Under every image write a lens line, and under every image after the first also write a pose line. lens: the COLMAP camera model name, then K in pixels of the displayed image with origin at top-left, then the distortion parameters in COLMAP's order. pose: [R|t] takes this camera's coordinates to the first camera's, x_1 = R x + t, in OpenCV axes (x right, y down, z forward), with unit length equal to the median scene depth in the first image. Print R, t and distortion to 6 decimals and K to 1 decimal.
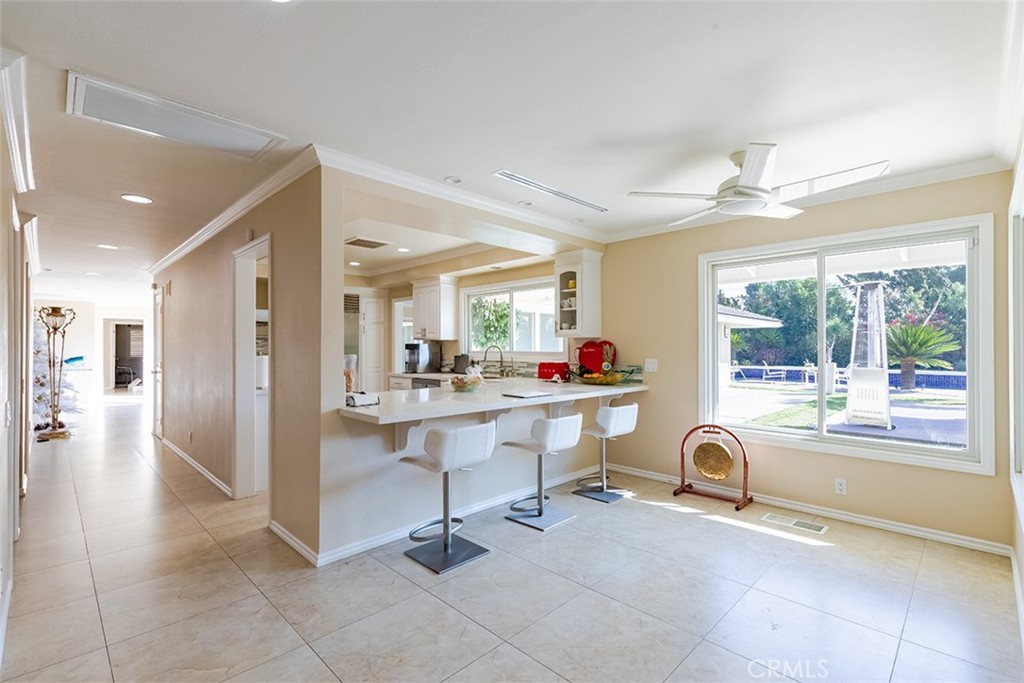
lens RADIAL K [[462.7, 0, 509.3], [0, 462.7, 344.2], [0, 0, 1]] dist [0.010188, -0.000798]
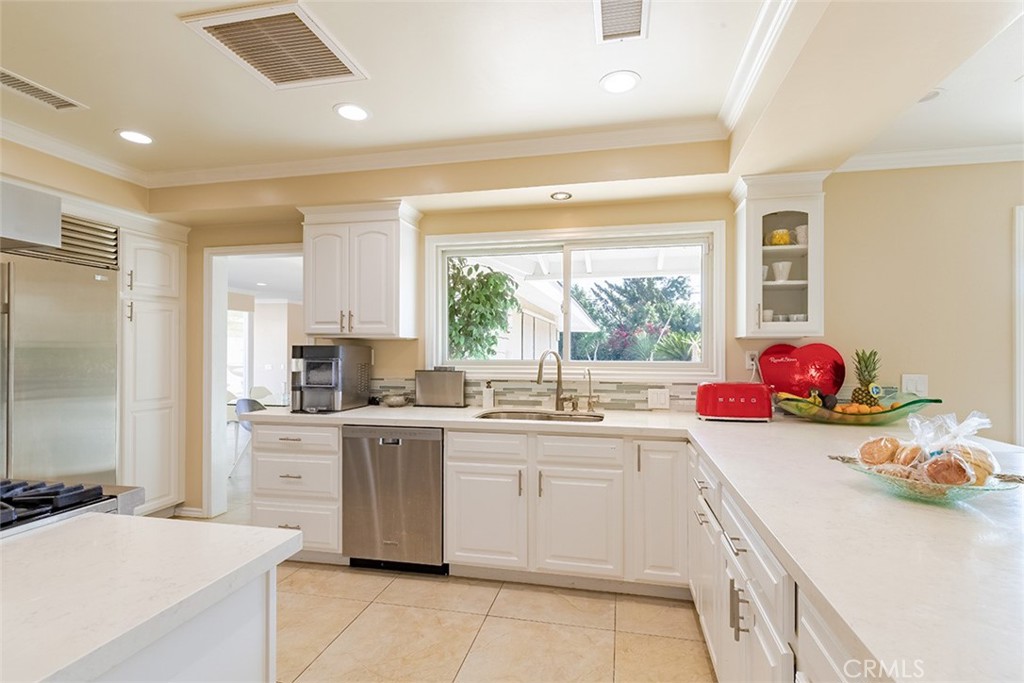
lens RADIAL K [[462.7, 0, 489.2], [0, 462.7, 347.7], [0, 0, 1]] dist [0.010188, -0.000798]
pose [[0.831524, 0.005997, 0.555457, -0.326839], [-0.006381, 0.999979, -0.001244, 0.001015], [-0.555452, -0.002510, 0.831545, 0.545874]]
